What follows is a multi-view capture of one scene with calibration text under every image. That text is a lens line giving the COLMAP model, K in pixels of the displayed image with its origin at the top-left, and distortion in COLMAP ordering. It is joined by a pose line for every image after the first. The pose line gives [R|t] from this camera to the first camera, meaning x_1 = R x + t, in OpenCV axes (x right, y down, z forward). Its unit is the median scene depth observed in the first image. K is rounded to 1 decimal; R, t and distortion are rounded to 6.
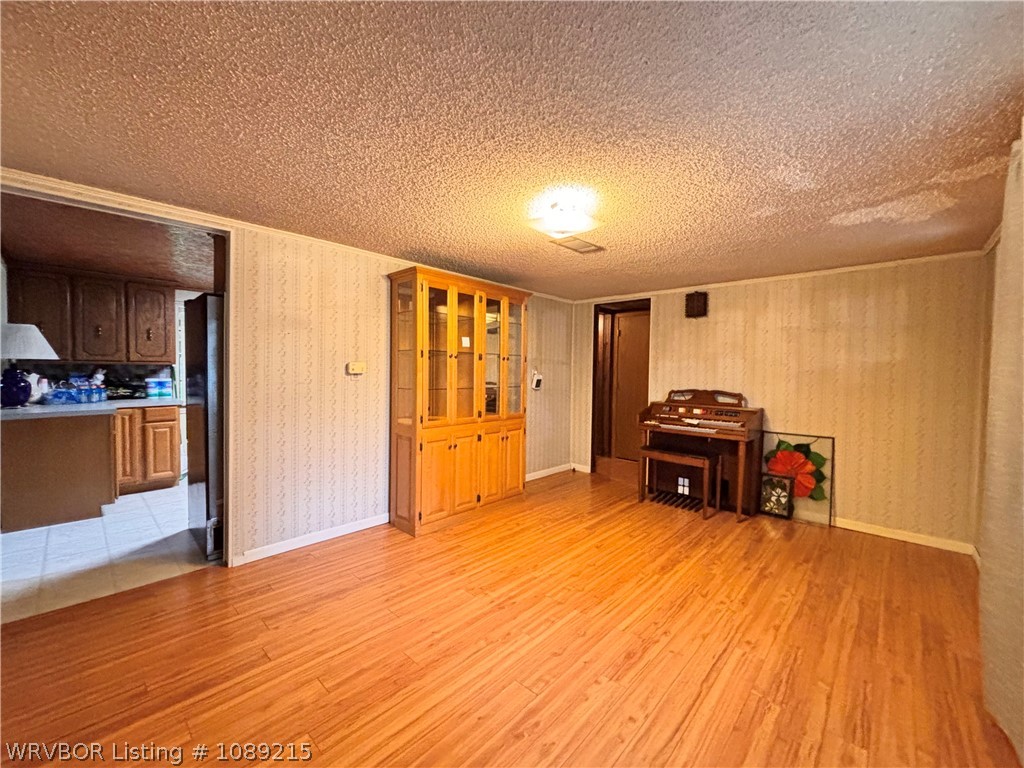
lens RADIAL K [[411.6, 0, 512.4], [0, 411.6, 383.4], [0, 0, 1]] dist [-0.004580, -0.000298]
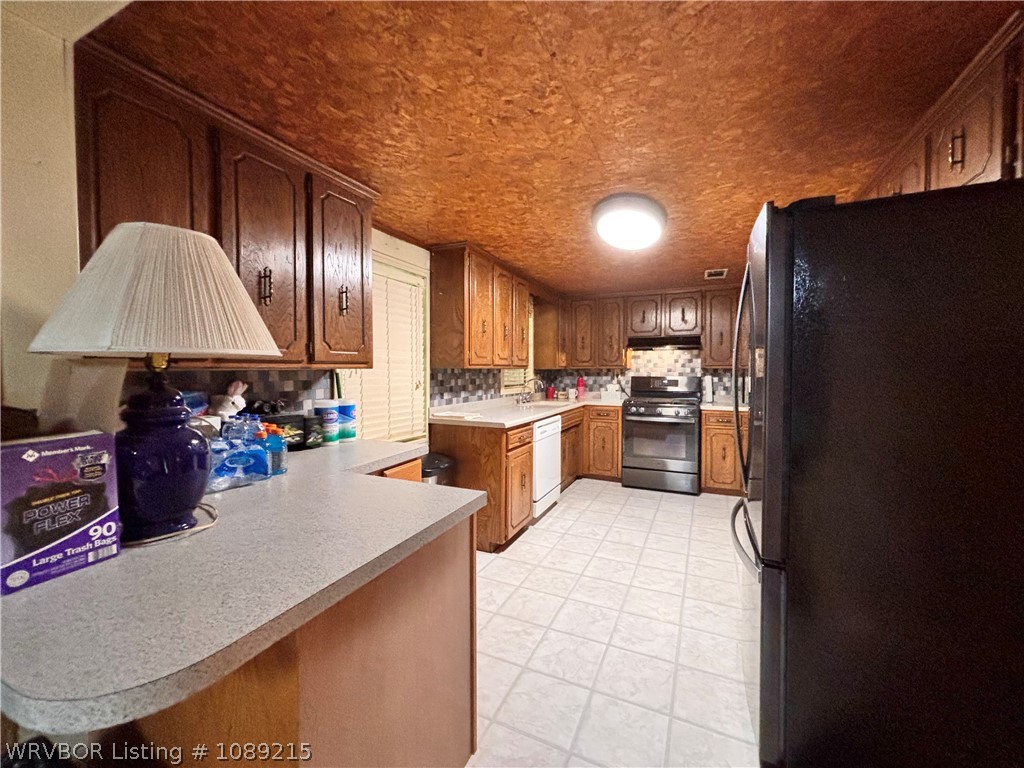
lens RADIAL K [[411.6, 0, 512.5], [0, 411.6, 383.4], [0, 0, 1]] dist [-0.004580, -0.000298]
pose [[0.948666, -0.019304, 0.315691, -0.866352], [0.019592, 0.999806, 0.002263, -0.029127], [-0.315674, 0.004039, 0.948859, 0.528548]]
